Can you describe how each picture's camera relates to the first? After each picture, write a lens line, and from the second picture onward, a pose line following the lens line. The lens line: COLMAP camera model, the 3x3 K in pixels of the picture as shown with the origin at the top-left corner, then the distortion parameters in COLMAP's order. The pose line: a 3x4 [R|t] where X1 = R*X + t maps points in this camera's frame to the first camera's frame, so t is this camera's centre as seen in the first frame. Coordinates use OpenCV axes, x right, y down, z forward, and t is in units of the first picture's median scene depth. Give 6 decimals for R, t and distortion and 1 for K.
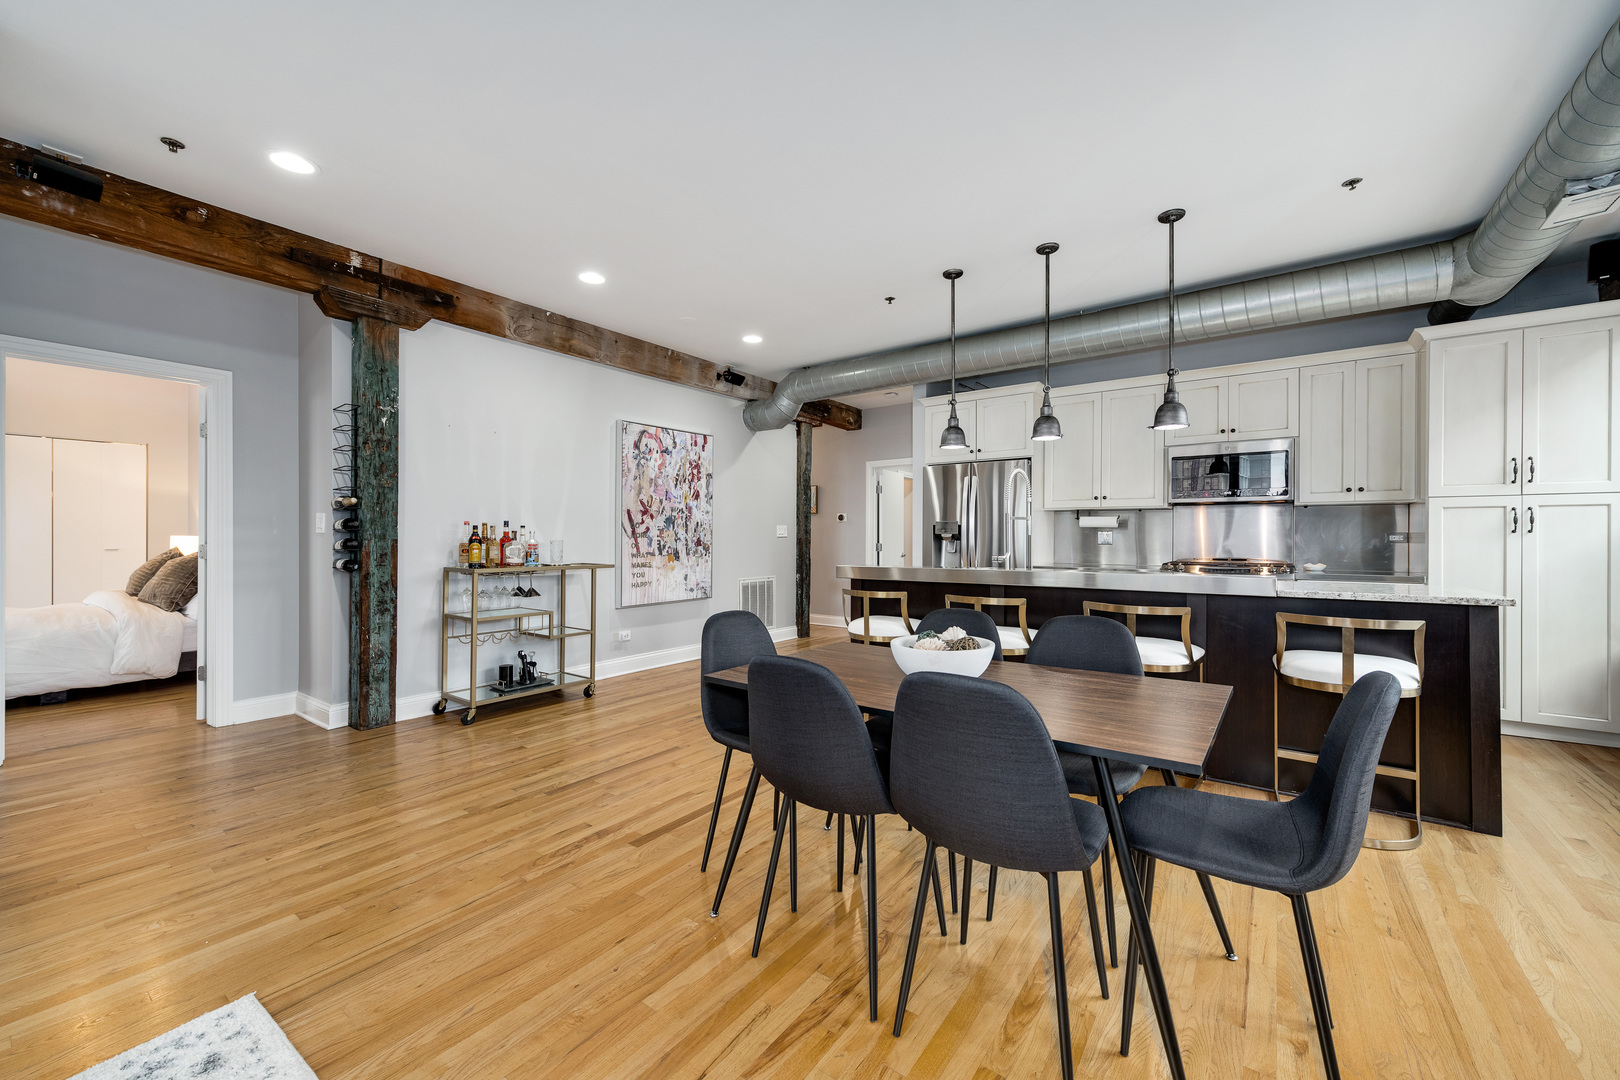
lens RADIAL K [[636.8, 0, 805.7], [0, 636.8, 535.9], [0, 0, 1]] dist [0.008330, -0.000473]
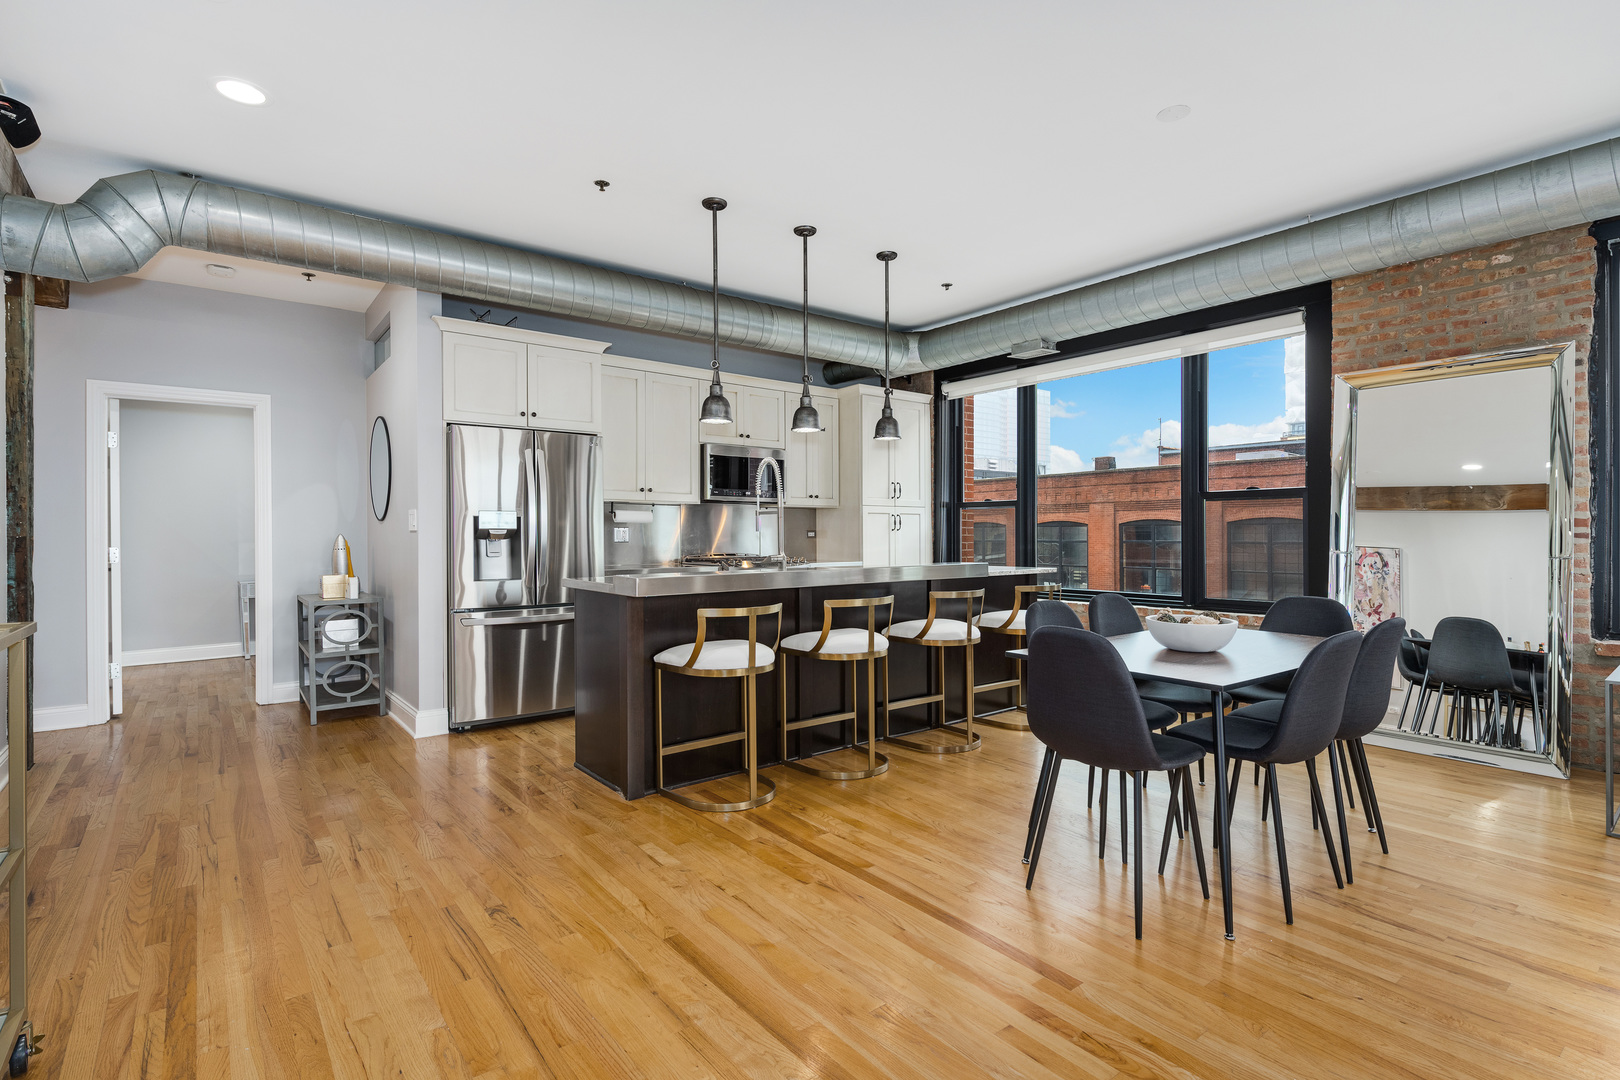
lens RADIAL K [[776.8, 0, 810.9], [0, 776.8, 538.9], [0, 0, 1]] dist [0.001985, -0.000453]
pose [[0.259008, -0.007937, 0.965842, -0.508931], [-0.000777, 0.999964, 0.008425, 0.000010], [-0.965875, -0.002933, 0.258993, 0.472508]]
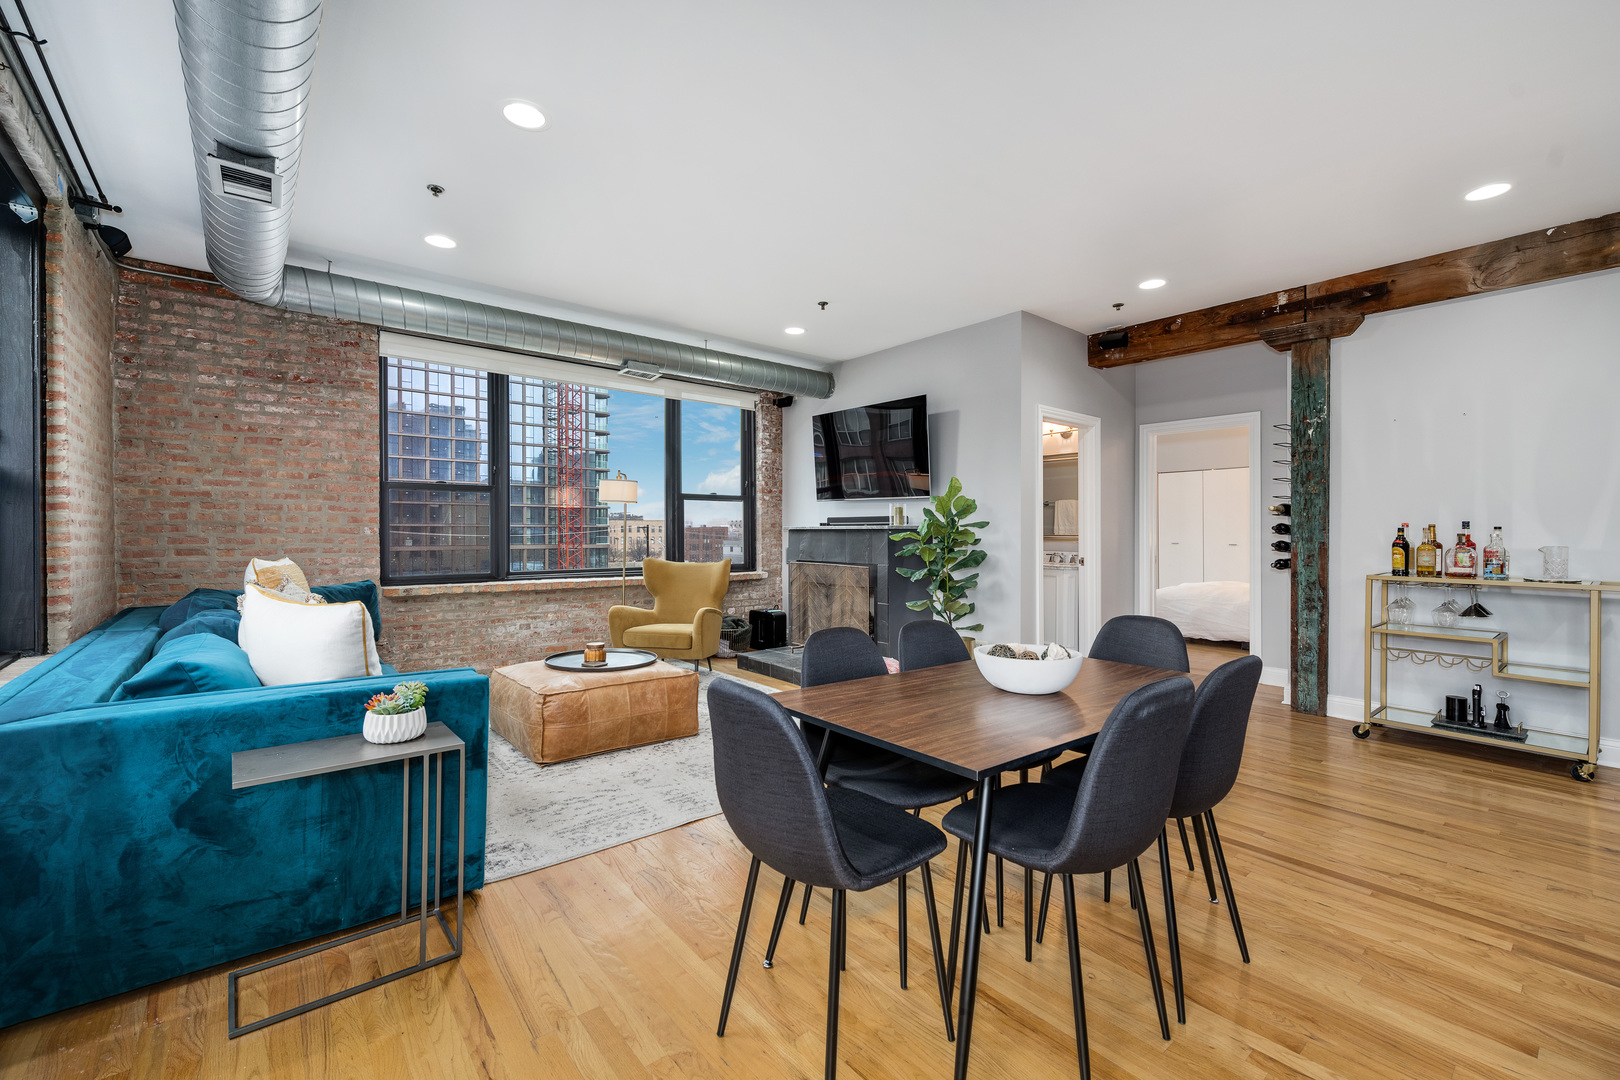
lens RADIAL K [[659.5, 0, 813.9], [0, 659.5, 537.3], [0, 0, 1]] dist [0.008110, -0.001596]
pose [[-0.233977, 0.005239, -0.972228, 0.460563], [0.000147, 0.999986, 0.005353, -0.006409], [0.972242, 0.001110, -0.233974, 0.326477]]
